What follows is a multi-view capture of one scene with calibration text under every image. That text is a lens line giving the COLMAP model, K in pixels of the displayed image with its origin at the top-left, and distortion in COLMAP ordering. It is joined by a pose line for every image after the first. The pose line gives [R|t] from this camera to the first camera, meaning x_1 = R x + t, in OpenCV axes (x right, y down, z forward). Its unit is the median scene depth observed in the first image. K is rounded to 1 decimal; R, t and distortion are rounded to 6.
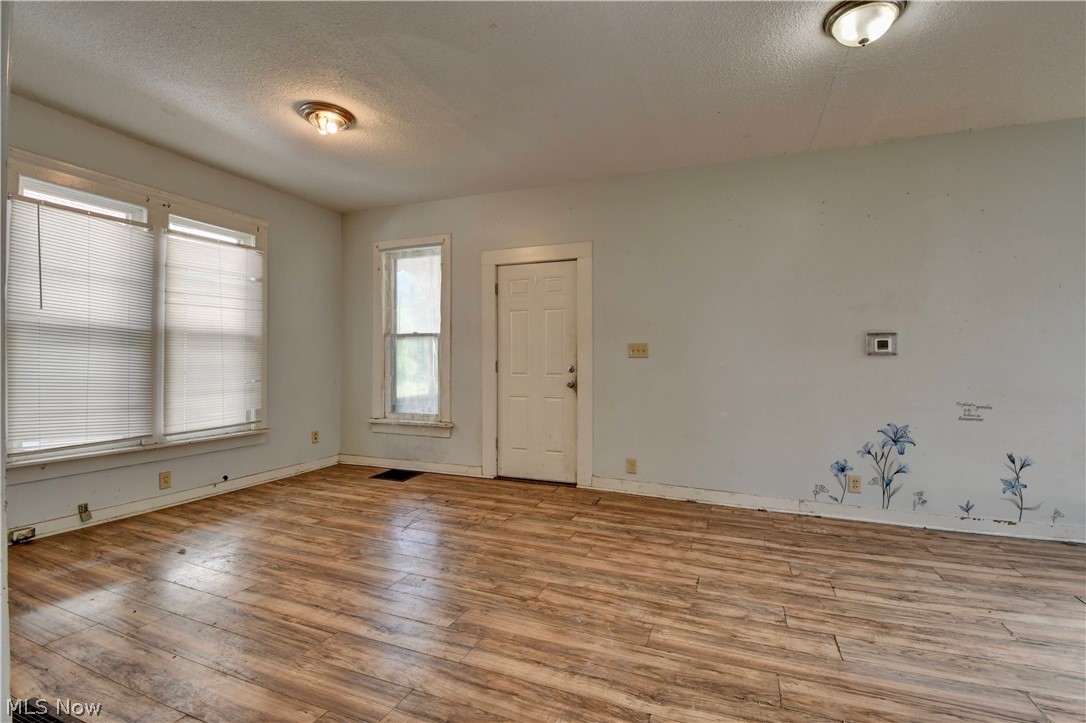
lens RADIAL K [[480.1, 0, 541.3], [0, 480.1, 358.6], [0, 0, 1]] dist [0.014904, -0.022889]
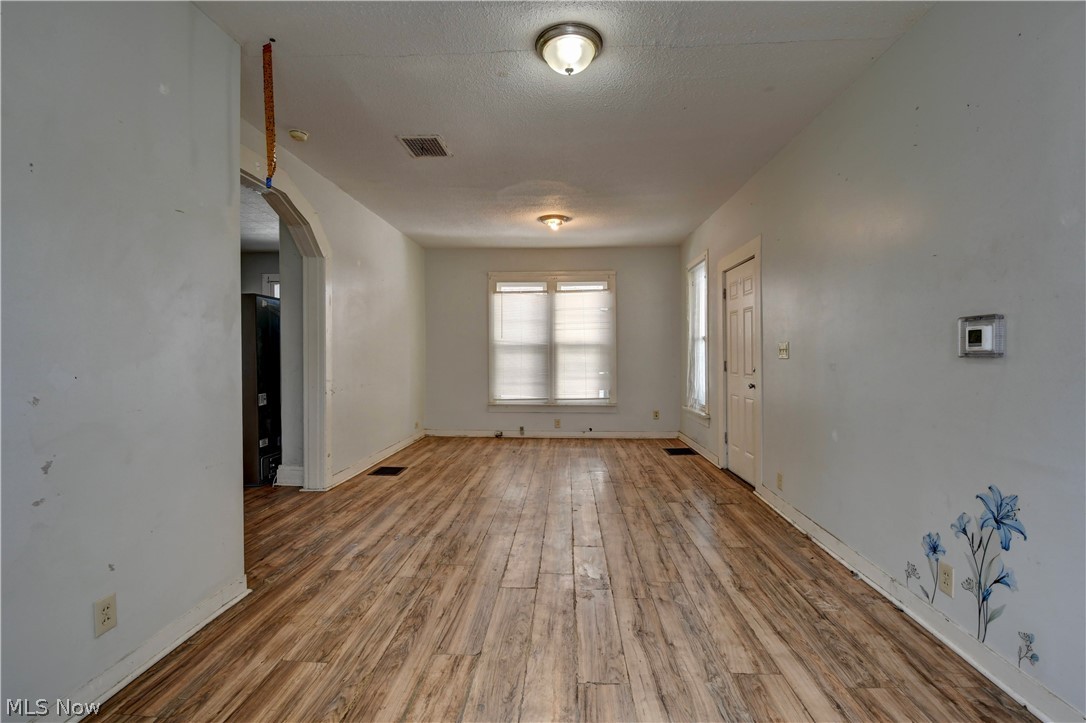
lens RADIAL K [[469.6, 0, 548.9], [0, 469.6, 357.8], [0, 0, 1]] dist [0.015467, -0.020098]
pose [[0.343327, -0.000170, -0.939216, 1.035205], [0.007198, 0.999971, 0.002451, -0.010620], [0.939188, -0.007602, 0.343318, 0.365599]]
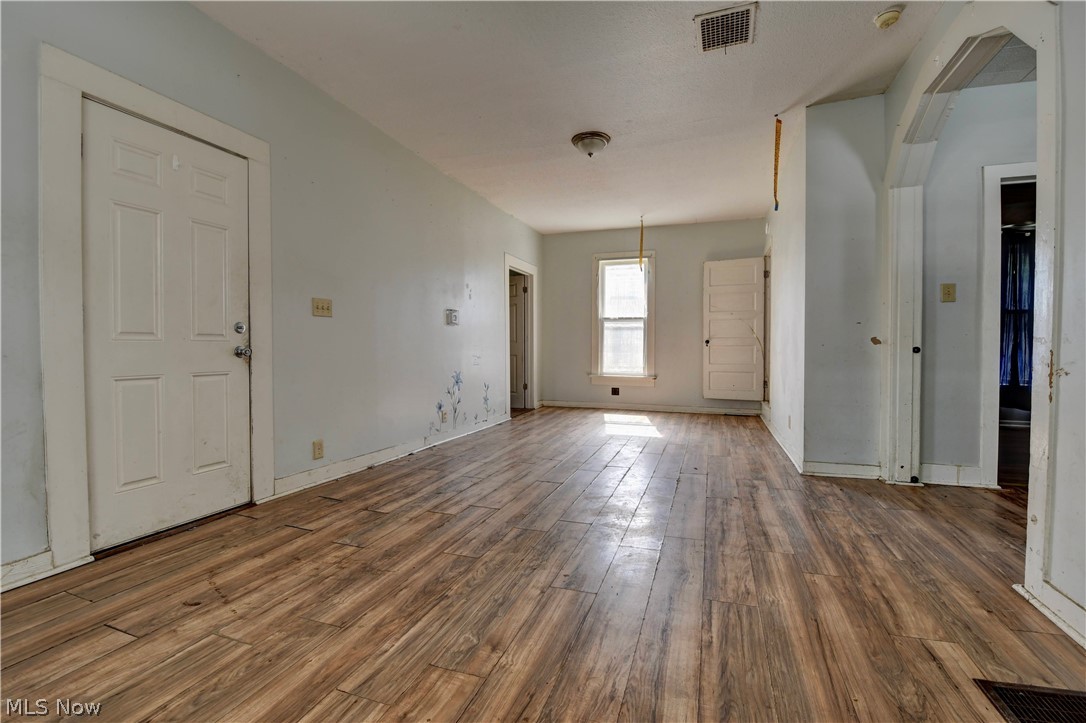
lens RADIAL K [[480.1, 0, 541.3], [0, 480.1, 358.6], [0, 0, 1]] dist [0.014904, -0.022889]
pose [[-0.044646, -0.026991, 0.998638, -0.765855], [-0.005294, 0.999627, 0.026781, 0.055277], [-0.998989, -0.004091, -0.044773, 0.796825]]
